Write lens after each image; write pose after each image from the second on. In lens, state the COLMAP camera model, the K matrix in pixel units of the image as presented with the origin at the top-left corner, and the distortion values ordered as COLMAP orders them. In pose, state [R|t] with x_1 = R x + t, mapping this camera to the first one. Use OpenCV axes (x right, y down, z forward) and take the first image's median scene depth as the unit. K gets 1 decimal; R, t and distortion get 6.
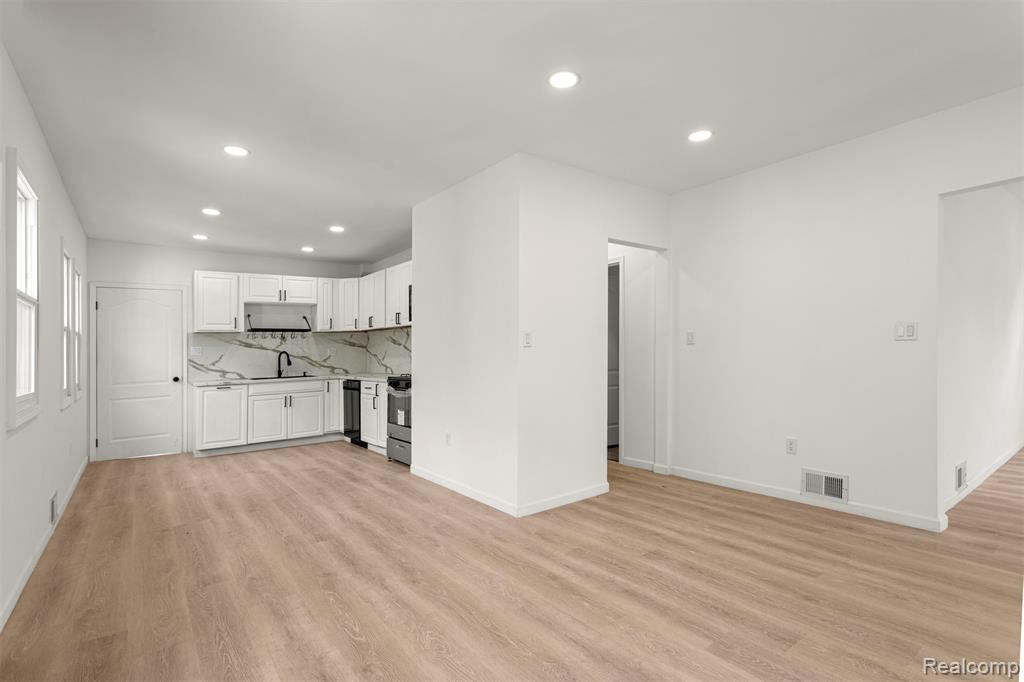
lens RADIAL K [[497.2, 0, 515.5], [0, 497.2, 318.5], [0, 0, 1]] dist [0.006454, 0.000418]
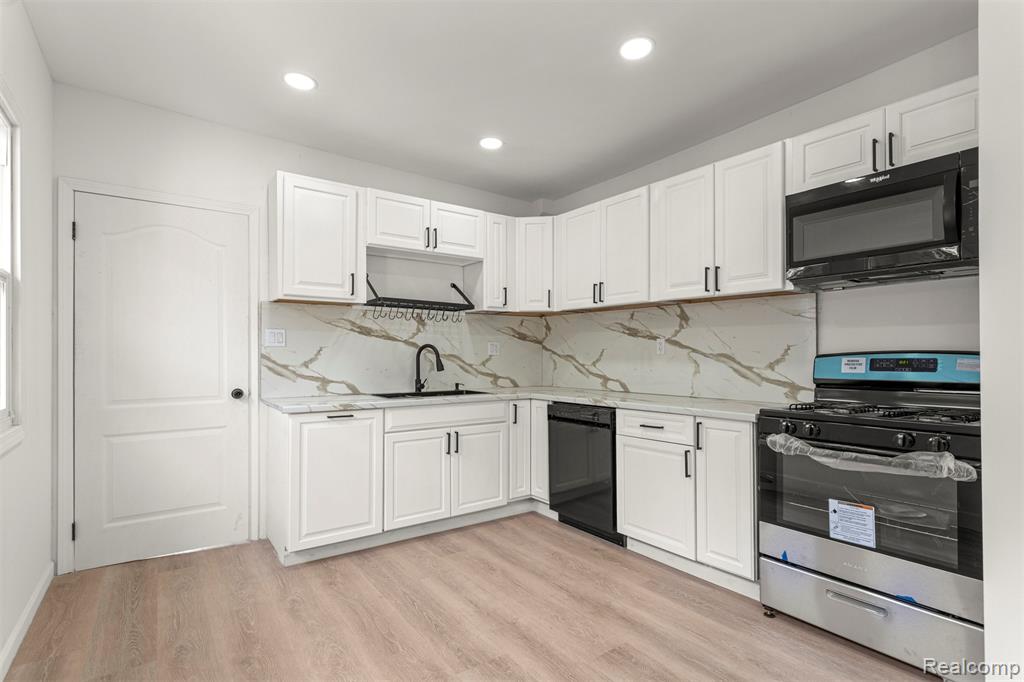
lens RADIAL K [[487.1, 0, 512.0], [0, 487.1, 341.0], [0, 0, 1]] dist [0.001124, 0.000882]
pose [[0.999479, 0.027028, -0.017665, -0.385304], [-0.026429, 0.999095, 0.033317, 0.044510], [0.018550, -0.032833, 0.999289, 0.503424]]
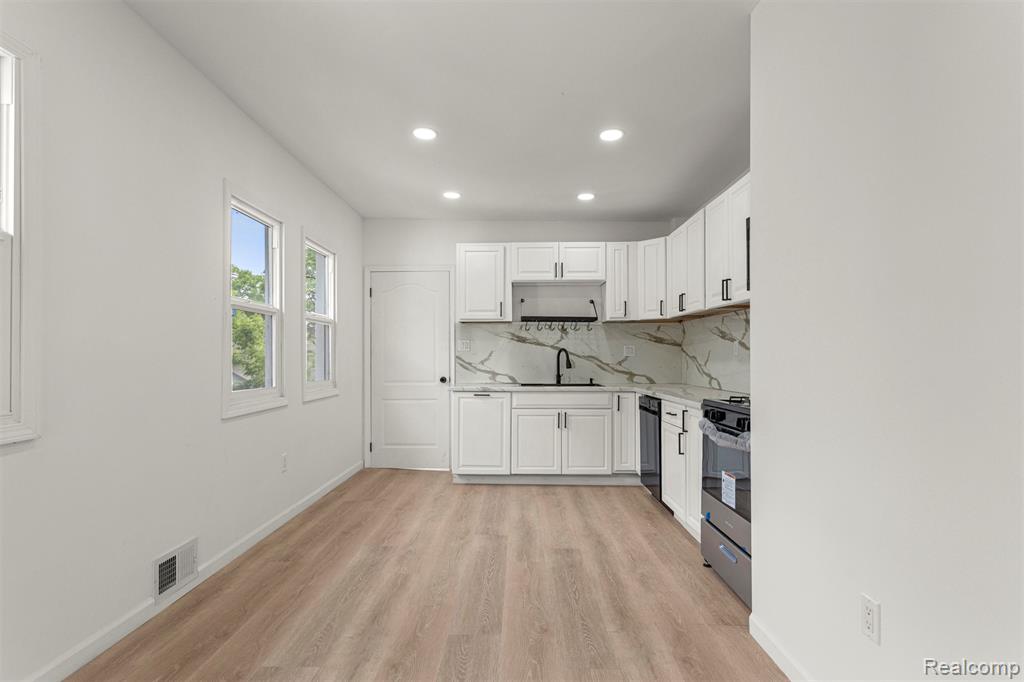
lens RADIAL K [[507.0, 0, 512.2], [0, 507.0, 333.5], [0, 0, 1]] dist [-0.001543, 0.000159]
pose [[0.788968, -0.001204, -0.614433, -0.076920], [0.016849, 0.999664, 0.019675, 0.030242], [0.614204, -0.025876, 0.788723, 0.398337]]
